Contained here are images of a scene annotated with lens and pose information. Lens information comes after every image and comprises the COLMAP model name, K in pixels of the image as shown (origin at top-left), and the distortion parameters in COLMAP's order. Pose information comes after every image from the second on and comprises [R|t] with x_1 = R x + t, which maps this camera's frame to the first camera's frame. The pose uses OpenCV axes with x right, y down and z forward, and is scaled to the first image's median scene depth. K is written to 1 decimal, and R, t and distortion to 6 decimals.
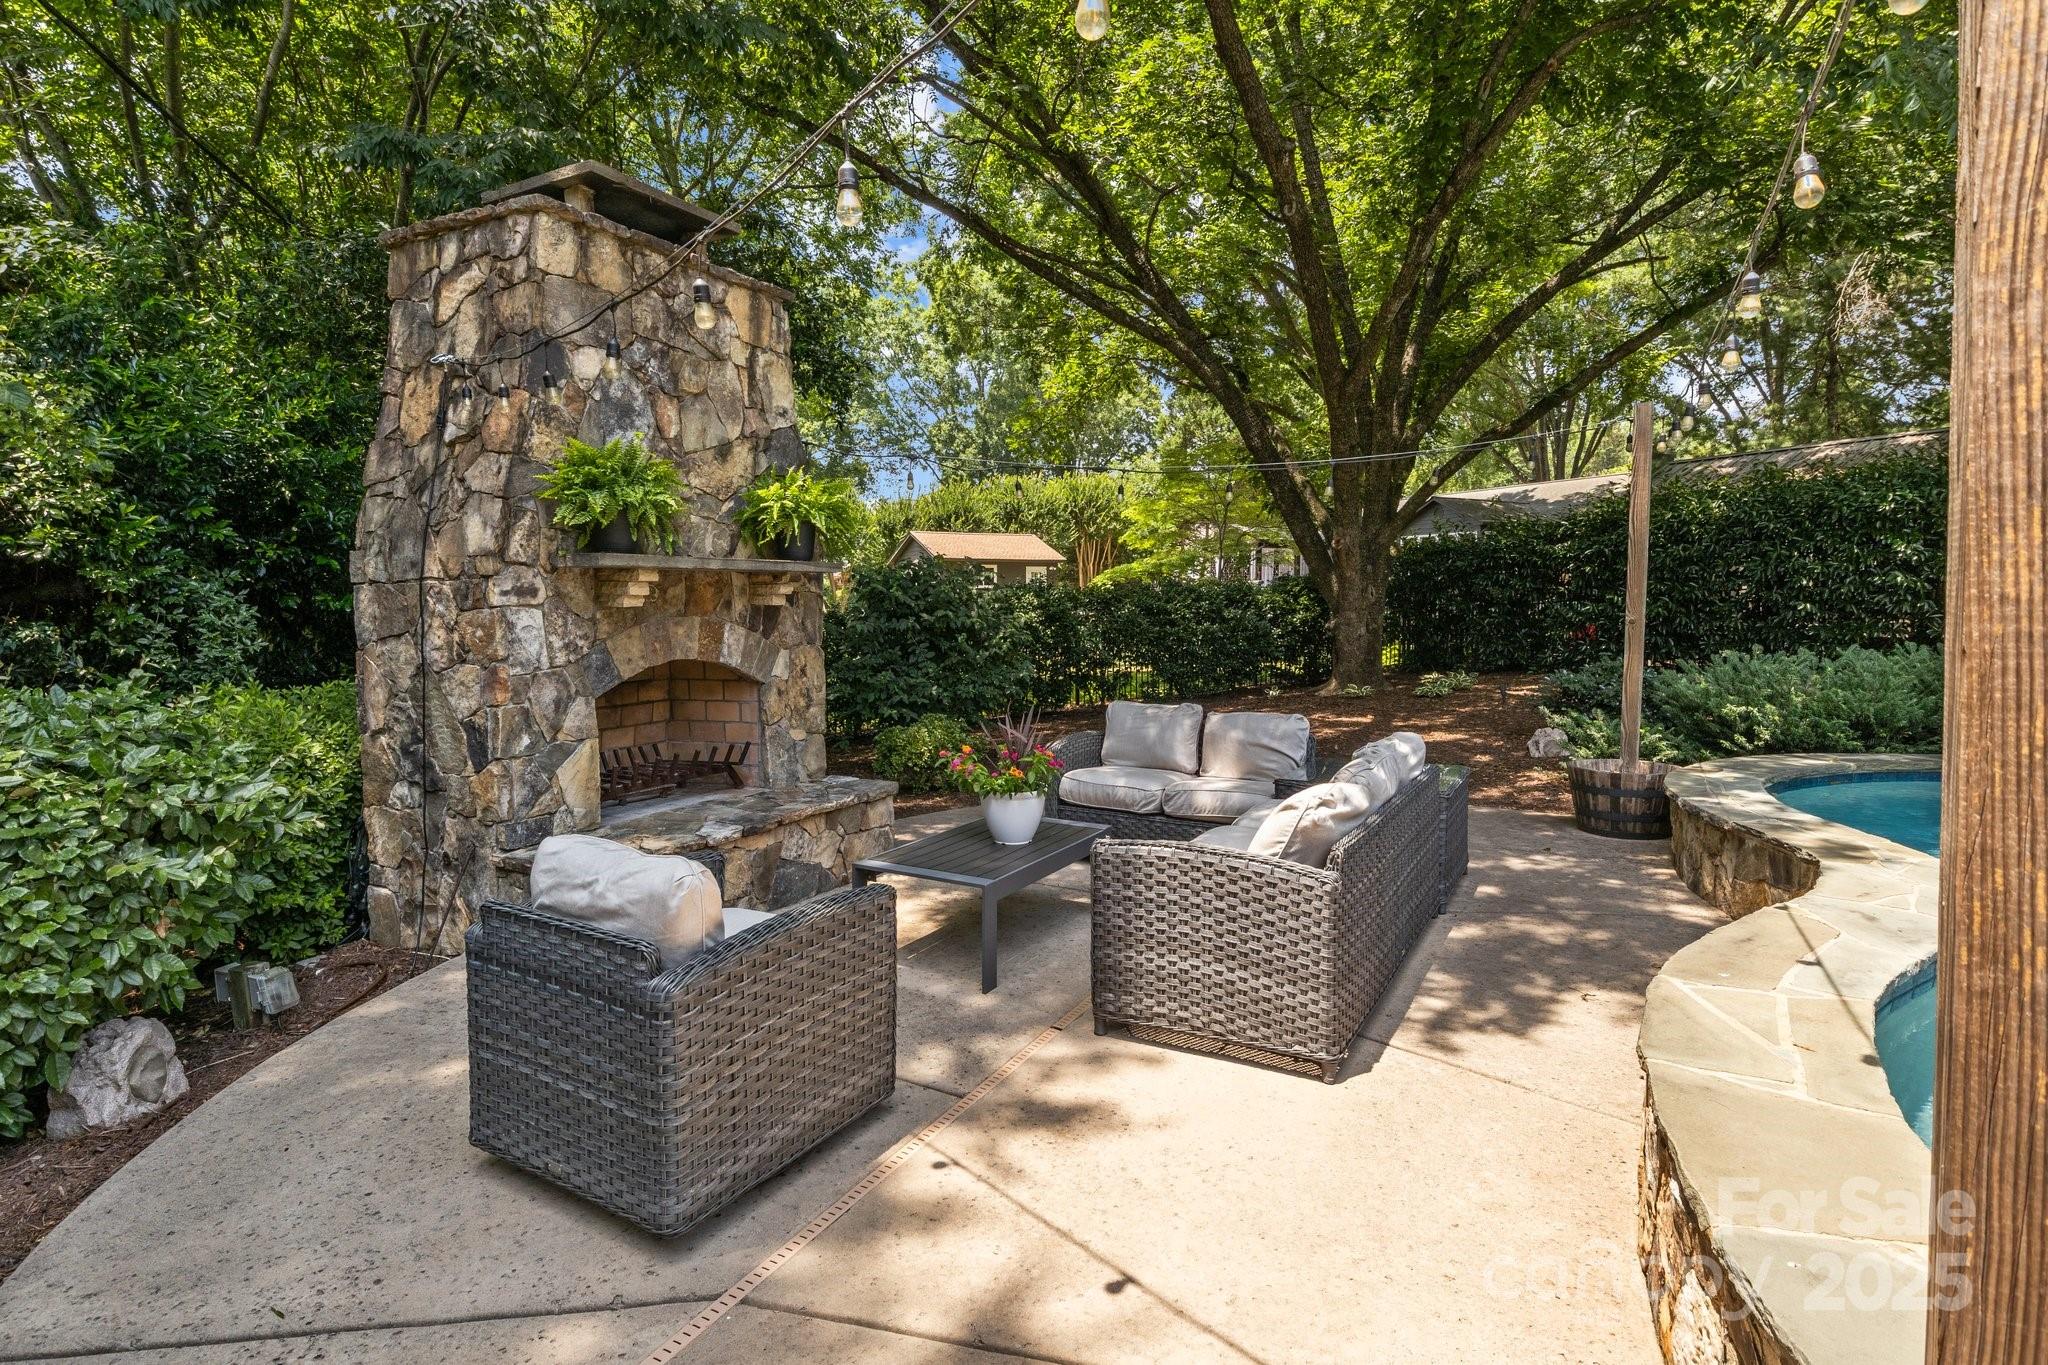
lens RADIAL K [[1038.2, 0, 1027.6], [0, 1038.2, 683.4], [0, 0, 1]] dist [-0.012546, 0.000226]
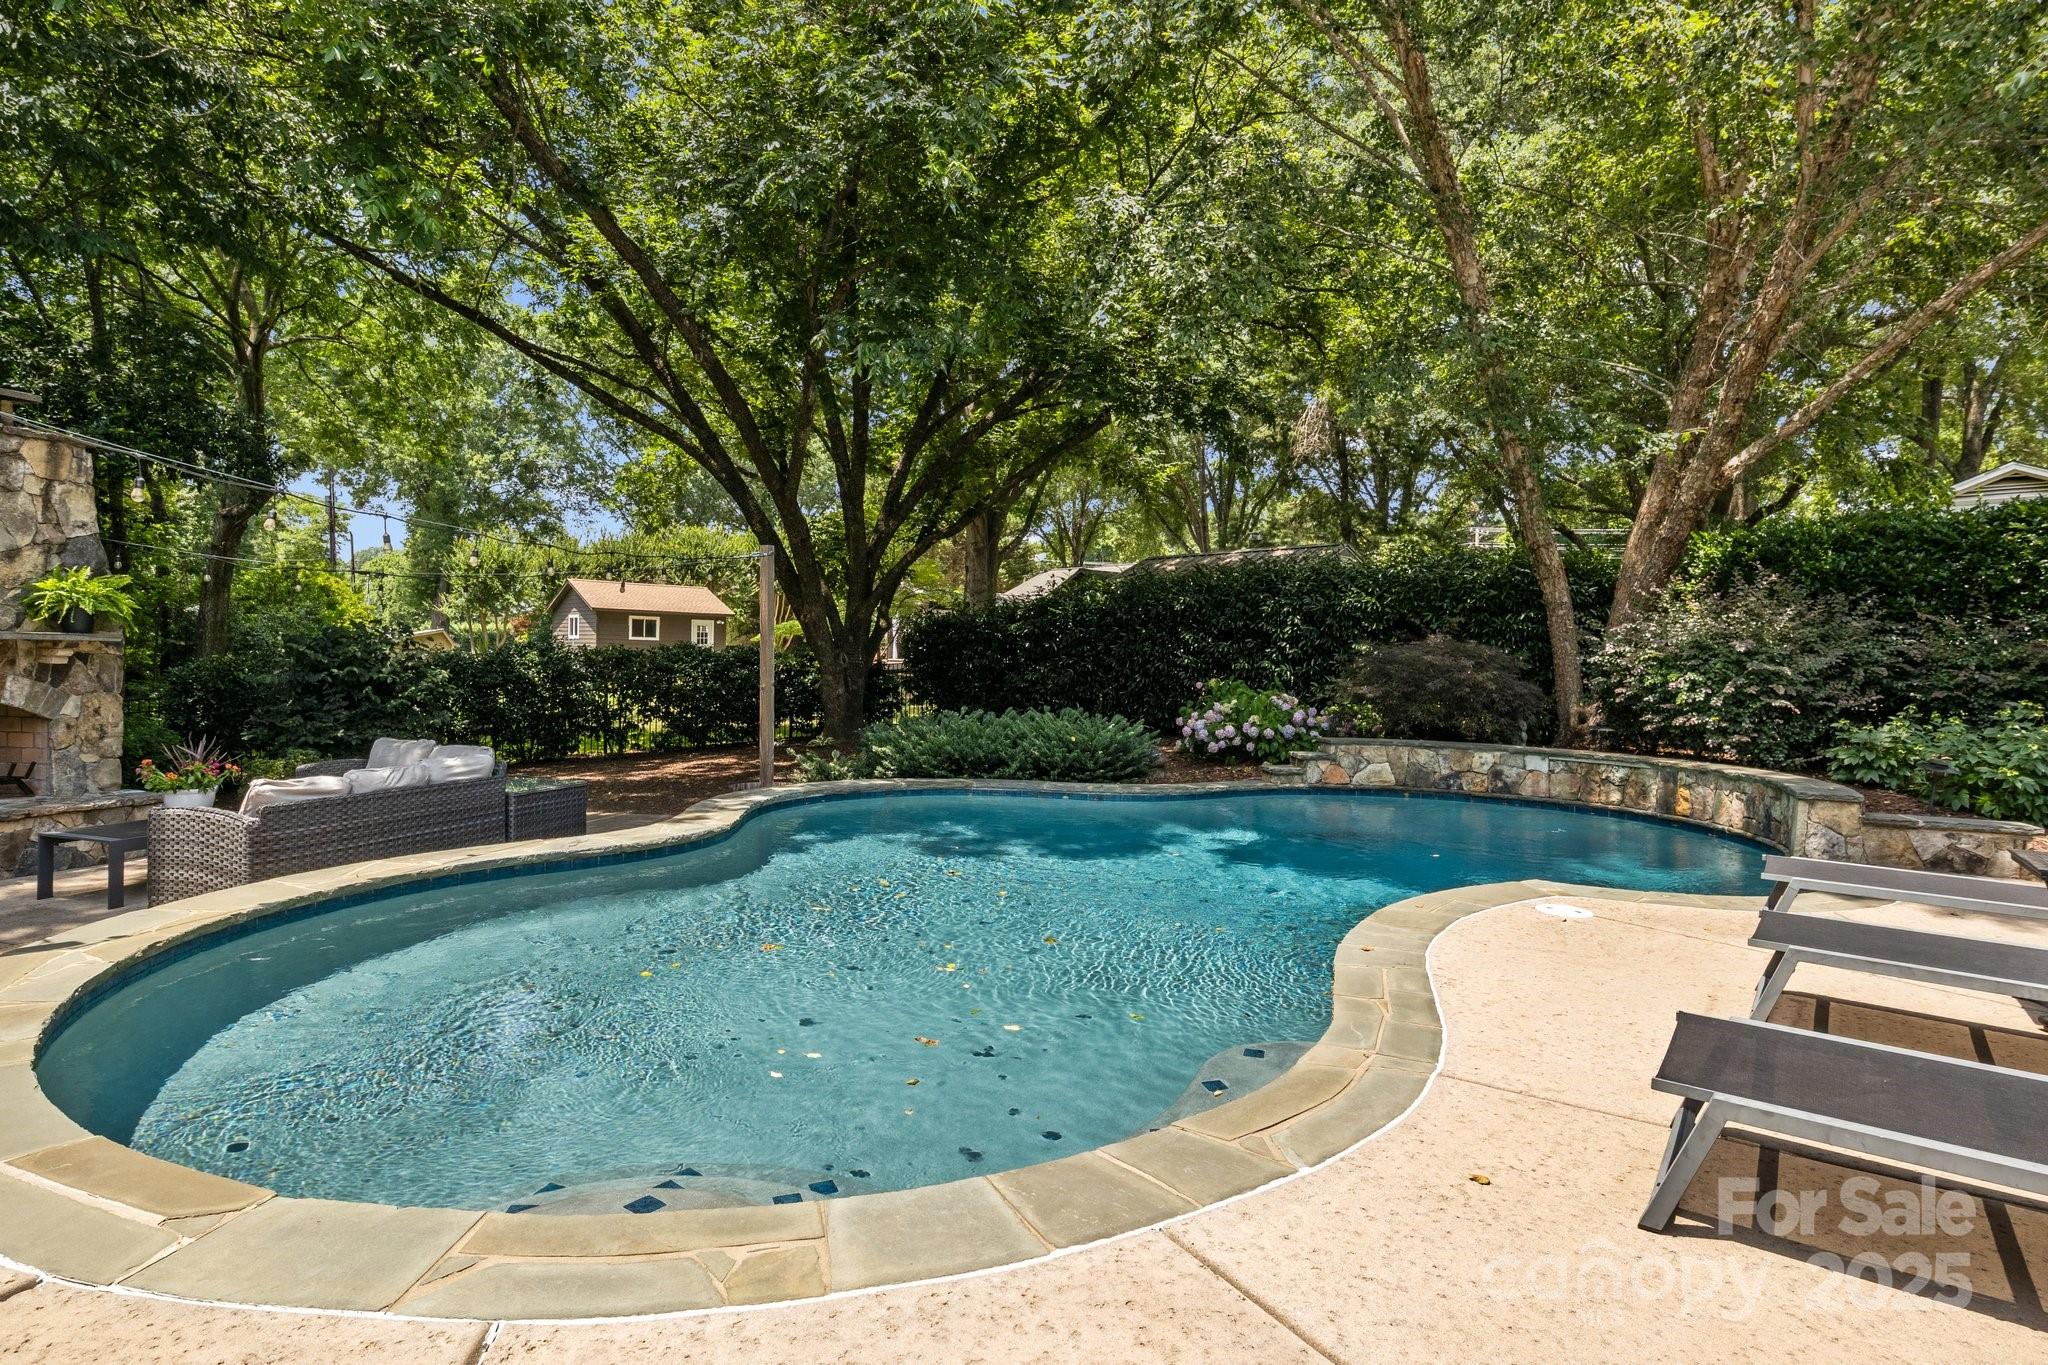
lens RADIAL K [[1038.2, 0, 1024.6], [0, 1038.2, 681.2], [0, 0, 1]] dist [-0.012546, 0.000226]
pose [[0.961616, 0.023078, 0.273427, 0.617377], [-0.007564, 0.998308, -0.057660, 0.017938], [-0.274295, 0.053379, 0.960163, -0.670180]]
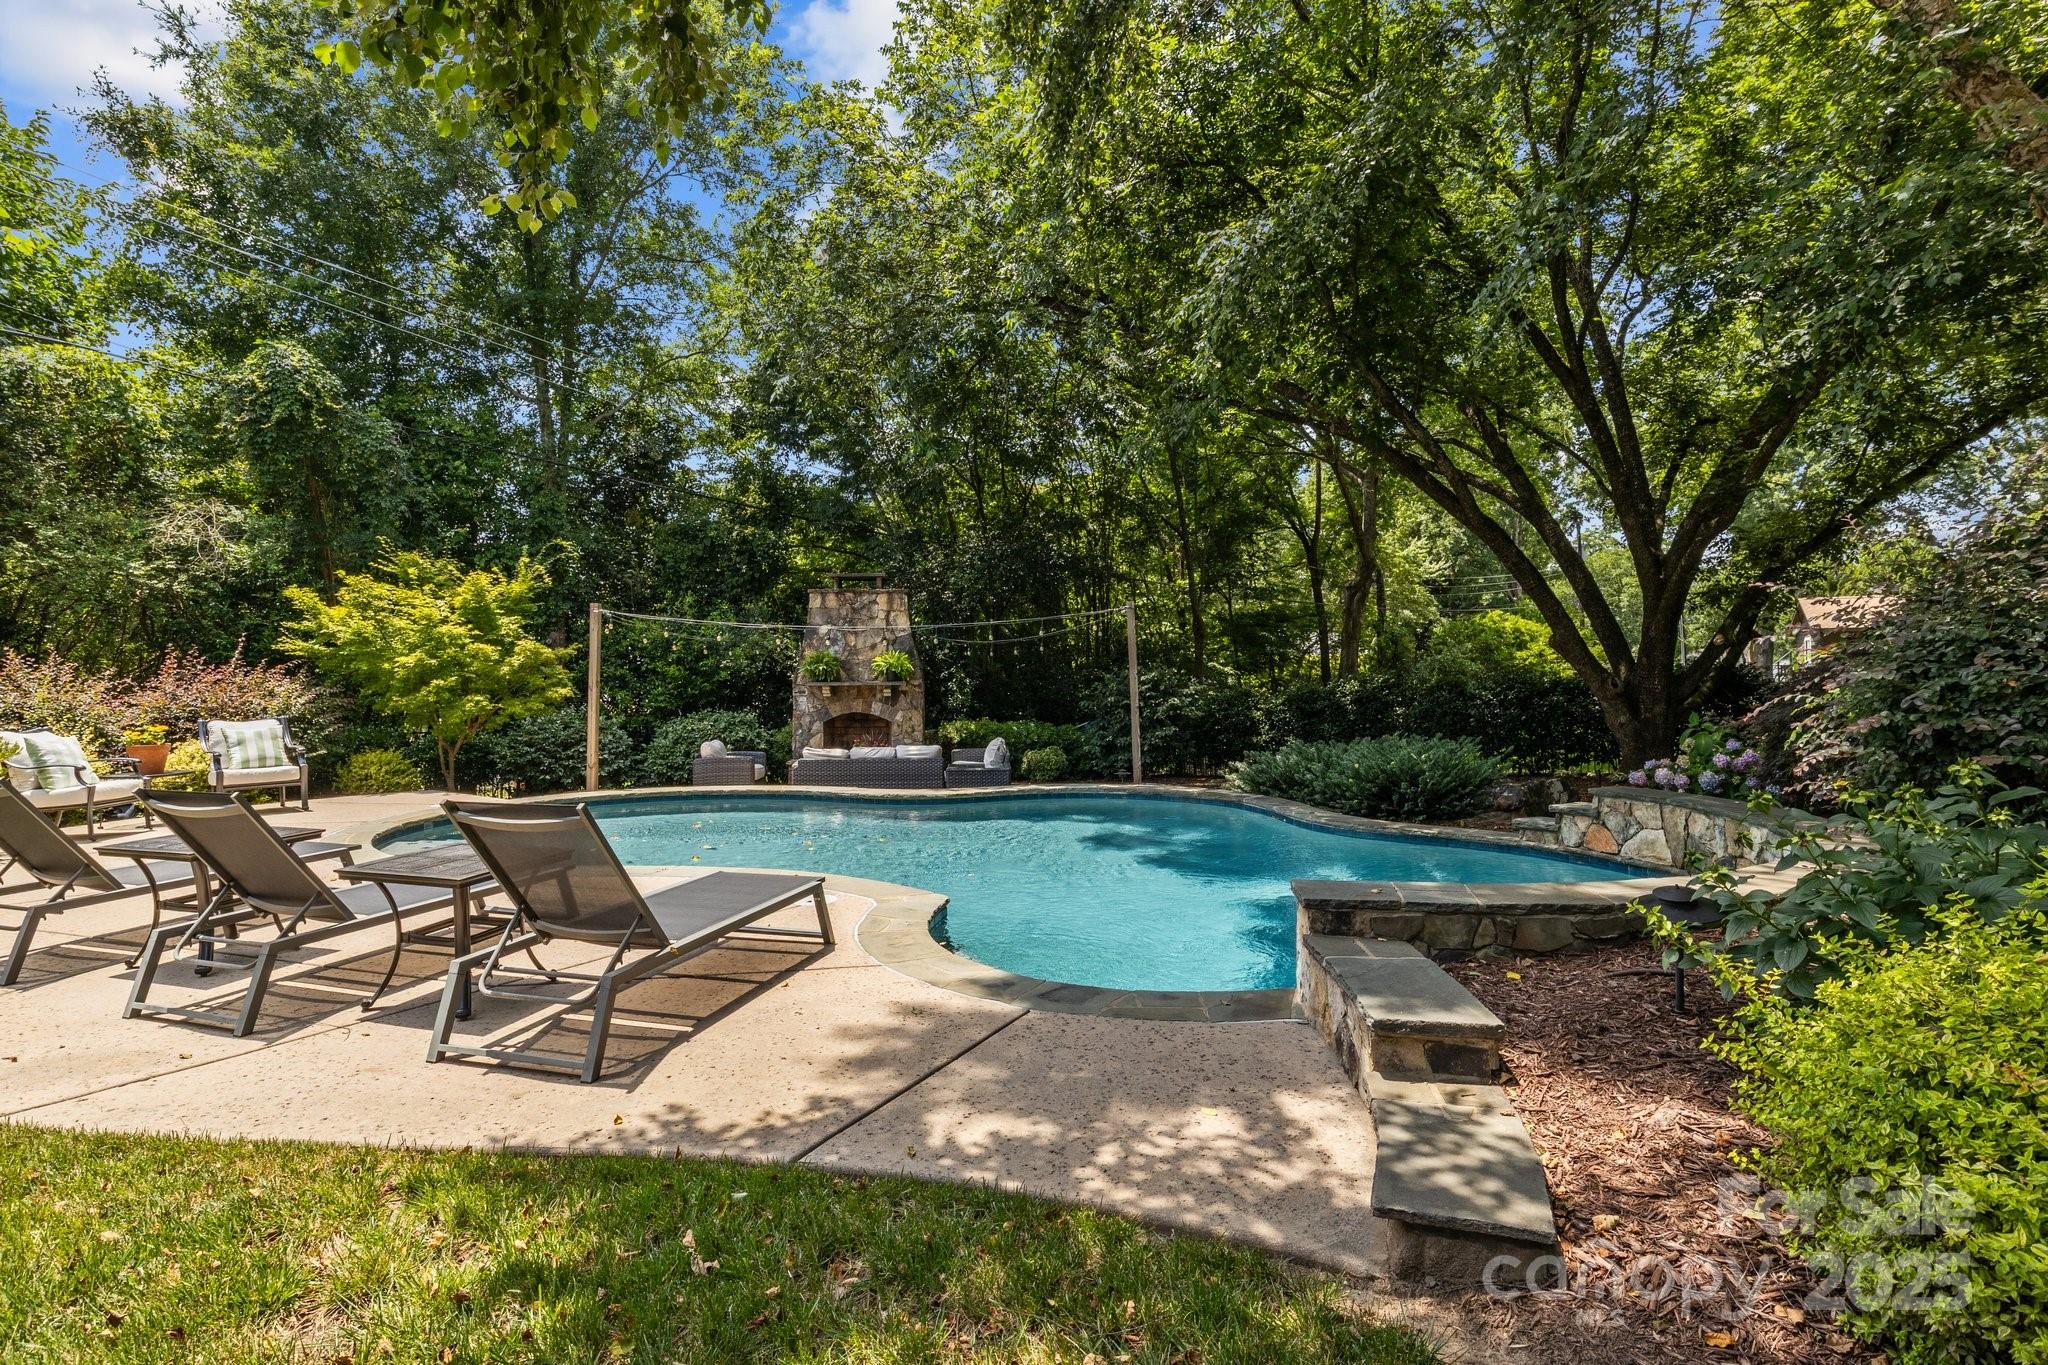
lens RADIAL K [[1038.2, 0, 1021.5], [0, 1038.2, 687.9], [0, 0, 1]] dist [-0.012546, 0.000226]
pose [[0.542859, 0.010131, -0.839763, 2.452712], [-0.058729, 0.997937, -0.025926, -0.041014], [0.837768, 0.063392, 0.542334, -0.310796]]
